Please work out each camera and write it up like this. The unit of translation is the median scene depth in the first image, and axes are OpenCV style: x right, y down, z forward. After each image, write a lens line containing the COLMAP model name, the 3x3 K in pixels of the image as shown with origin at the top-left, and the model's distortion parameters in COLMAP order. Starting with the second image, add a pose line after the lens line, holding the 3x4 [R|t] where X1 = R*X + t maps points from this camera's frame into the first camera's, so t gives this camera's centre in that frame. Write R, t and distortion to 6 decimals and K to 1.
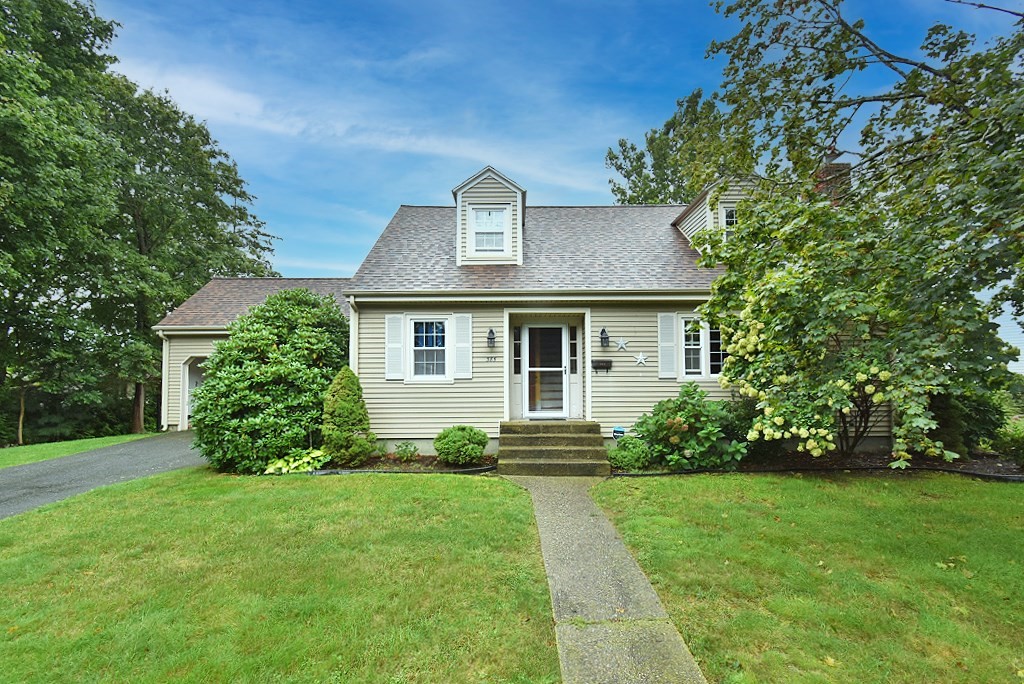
lens RADIAL K [[444.1, 0, 511.0], [0, 444.1, 308.1], [0, 0, 1]] dist [0.000026, -0.000089]
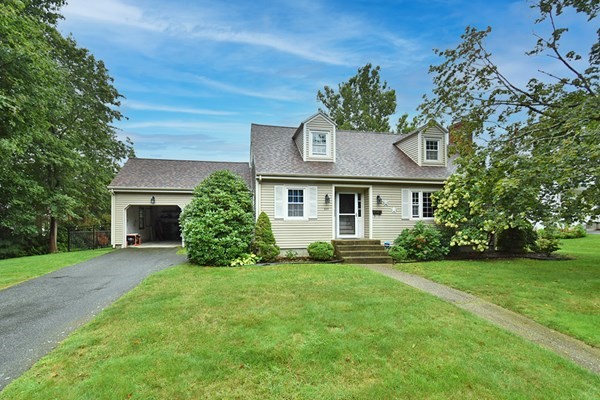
lens RADIAL K [[260.2, 0, 299.4], [0, 260.2, 180.2], [0, 0, 1]] dist [0.000026, -0.000089]
pose [[0.983306, 0.034358, 0.178686, -0.381115], [-0.035234, 0.999378, 0.001731, -0.014246], [-0.178515, -0.007998, 0.983905, -0.143534]]
